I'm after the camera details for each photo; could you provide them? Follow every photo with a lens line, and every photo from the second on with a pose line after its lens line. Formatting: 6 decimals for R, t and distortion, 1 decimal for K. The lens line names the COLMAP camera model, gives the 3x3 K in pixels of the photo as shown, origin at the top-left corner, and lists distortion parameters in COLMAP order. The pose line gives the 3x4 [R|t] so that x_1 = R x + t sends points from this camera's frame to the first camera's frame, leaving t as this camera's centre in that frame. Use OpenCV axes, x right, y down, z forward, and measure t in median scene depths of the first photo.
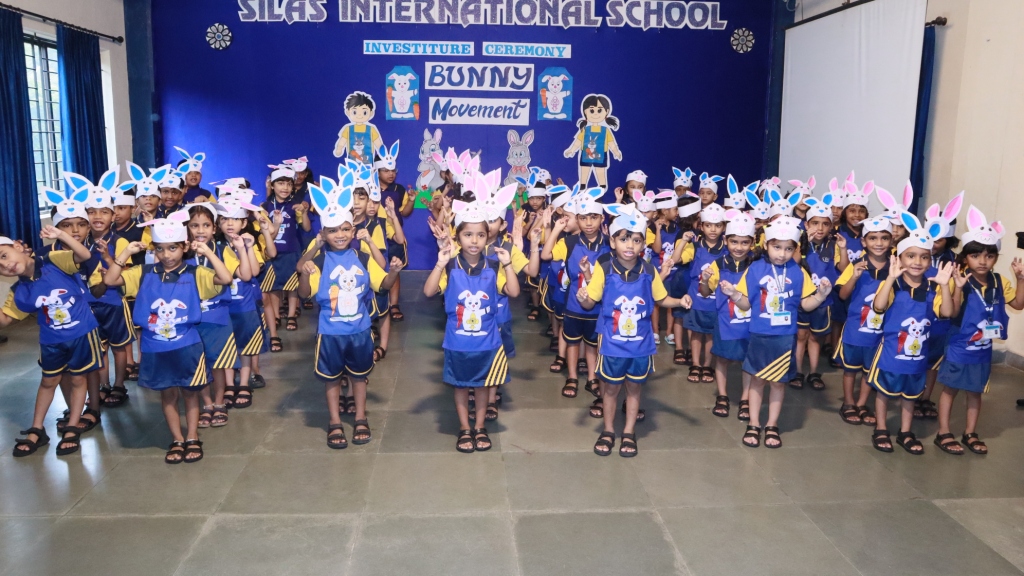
lens RADIAL K [[767.9, 0, 512.0], [0, 767.9, 288.0], [0, 0, 1]] dist [-0.089524, 0.087559]
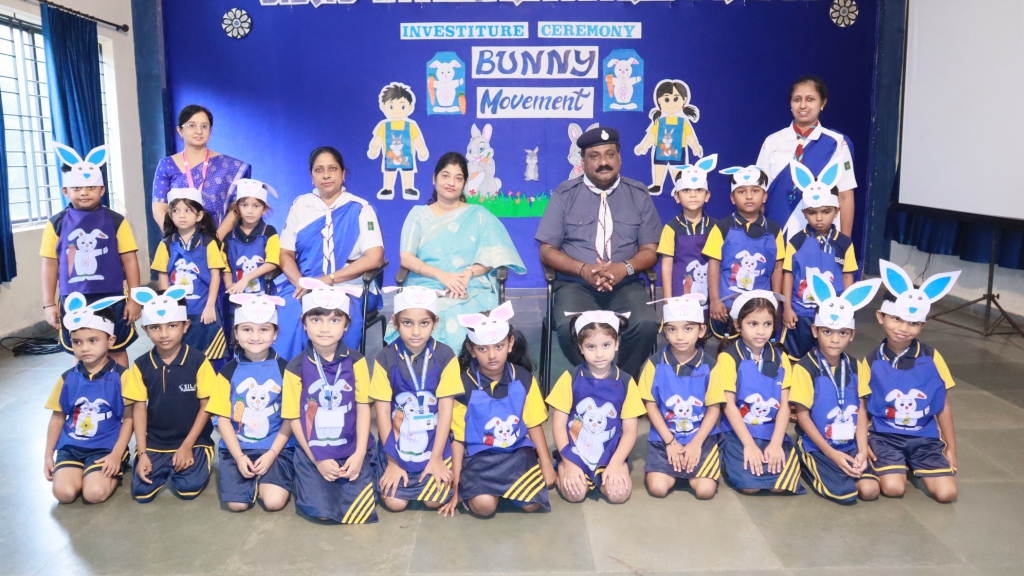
lens RADIAL K [[790.9, 0, 512.0], [0, 790.9, 288.0], [0, 0, 1]] dist [-0.050886, 0.003902]
pose [[0.997920, -0.010508, -0.063600, -0.014704], [0.009257, 0.999759, -0.019931, -0.005438], [0.063794, 0.019300, 0.997776, 0.118545]]
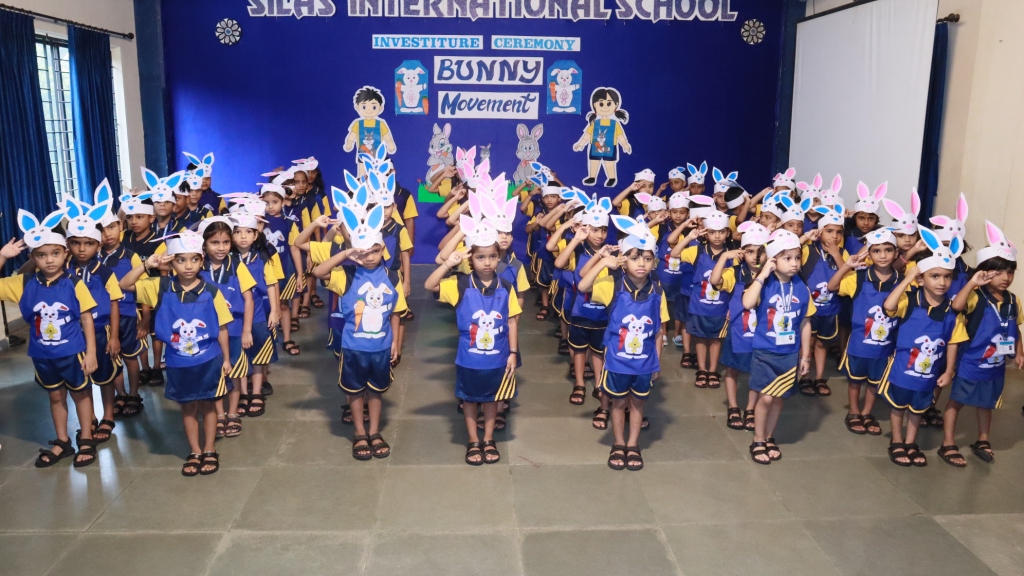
lens RADIAL K [[767.9, 0, 512.0], [0, 767.9, 288.0], [0, 0, 1]] dist [-0.089524, 0.087559]
pose [[0.999905, -0.001151, -0.013701, 0.001483], [0.001488, 0.999696, 0.024609, -0.016947], [0.013668, -0.024627, 0.999603, -0.004802]]
